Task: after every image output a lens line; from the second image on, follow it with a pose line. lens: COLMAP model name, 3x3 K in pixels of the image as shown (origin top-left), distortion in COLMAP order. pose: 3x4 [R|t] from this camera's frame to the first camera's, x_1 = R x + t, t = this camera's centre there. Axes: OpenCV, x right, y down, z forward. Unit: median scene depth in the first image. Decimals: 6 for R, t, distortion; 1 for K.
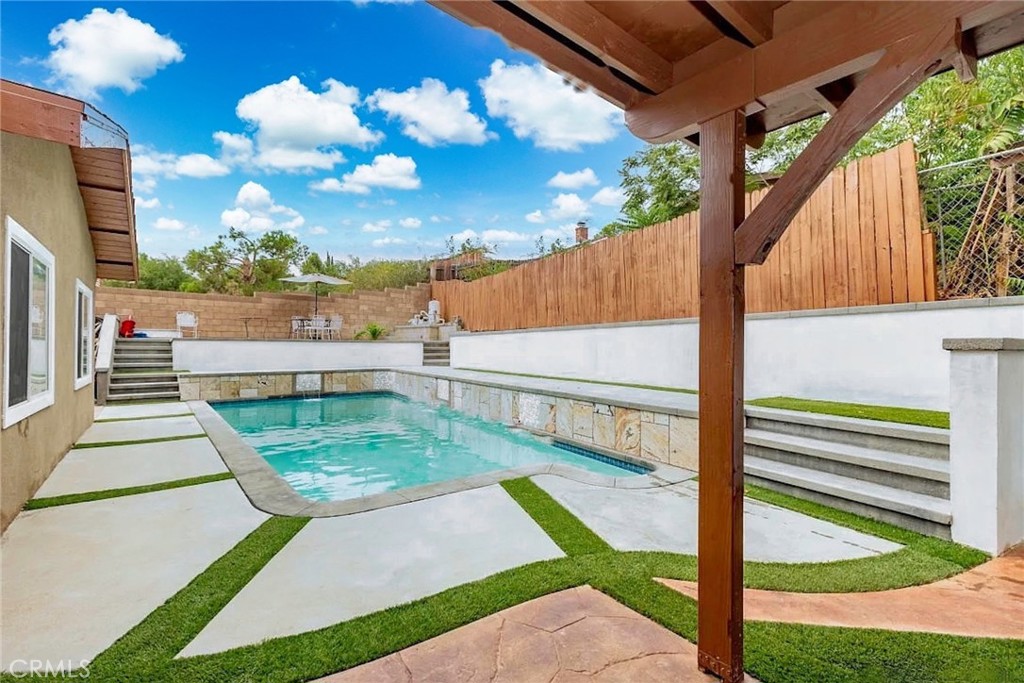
lens RADIAL K [[451.3, 0, 509.1], [0, 451.3, 346.9], [0, 0, 1]] dist [-0.001207, 0.000193]
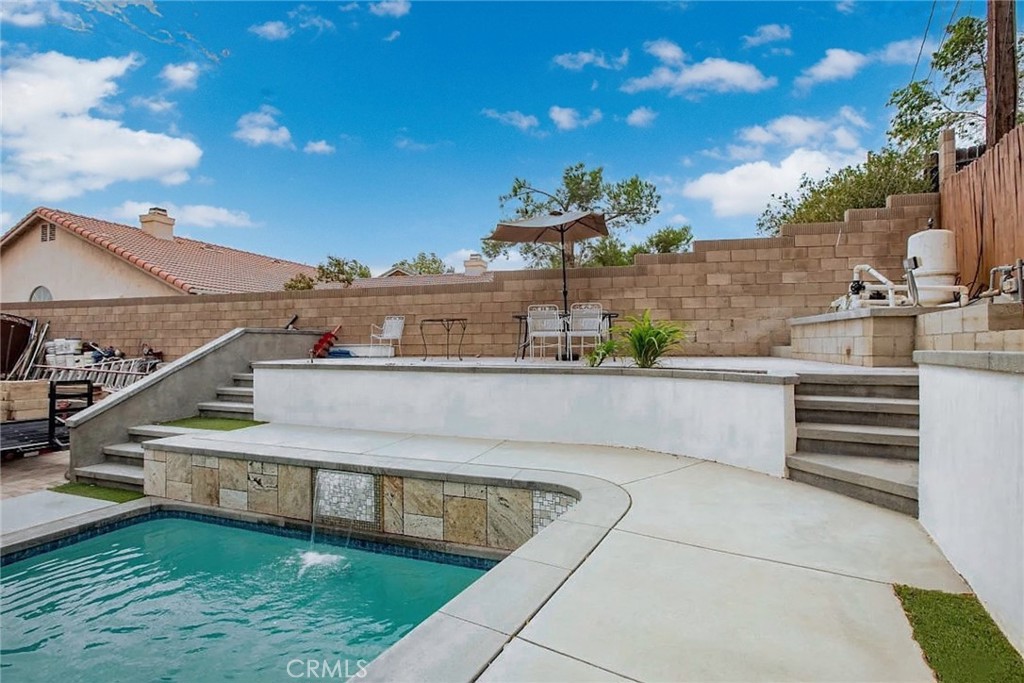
lens RADIAL K [[469.6, 0, 511.8], [0, 469.6, 334.4], [0, 0, 1]] dist [-0.018273, 0.000328]
pose [[0.509030, -0.025277, -0.860377, -0.059465], [0.003389, 0.999620, -0.027362, -0.034275], [0.860742, 0.011012, 0.508923, 0.870531]]
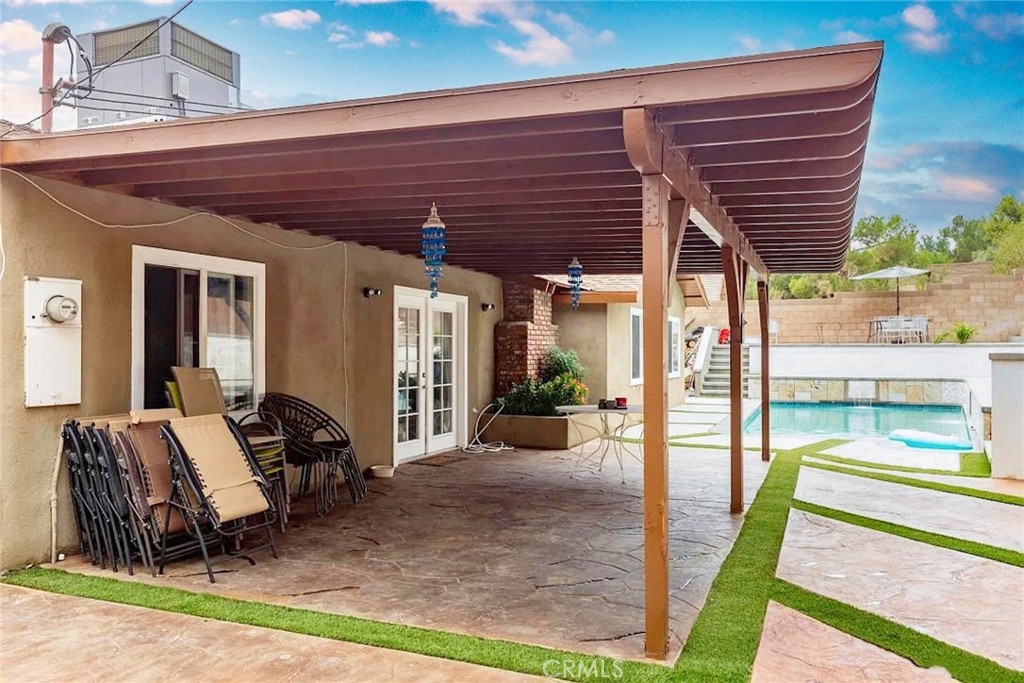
lens RADIAL K [[765.7, 0, 512.0], [0, 765.7, 341.5], [0, 0, 1]] dist [0.004524, 0.002994]
pose [[0.499043, -0.011570, -0.866500, 0.567153], [0.003886, 0.999931, -0.011114, -0.008212], [0.866569, 0.002179, 0.499053, -0.436099]]
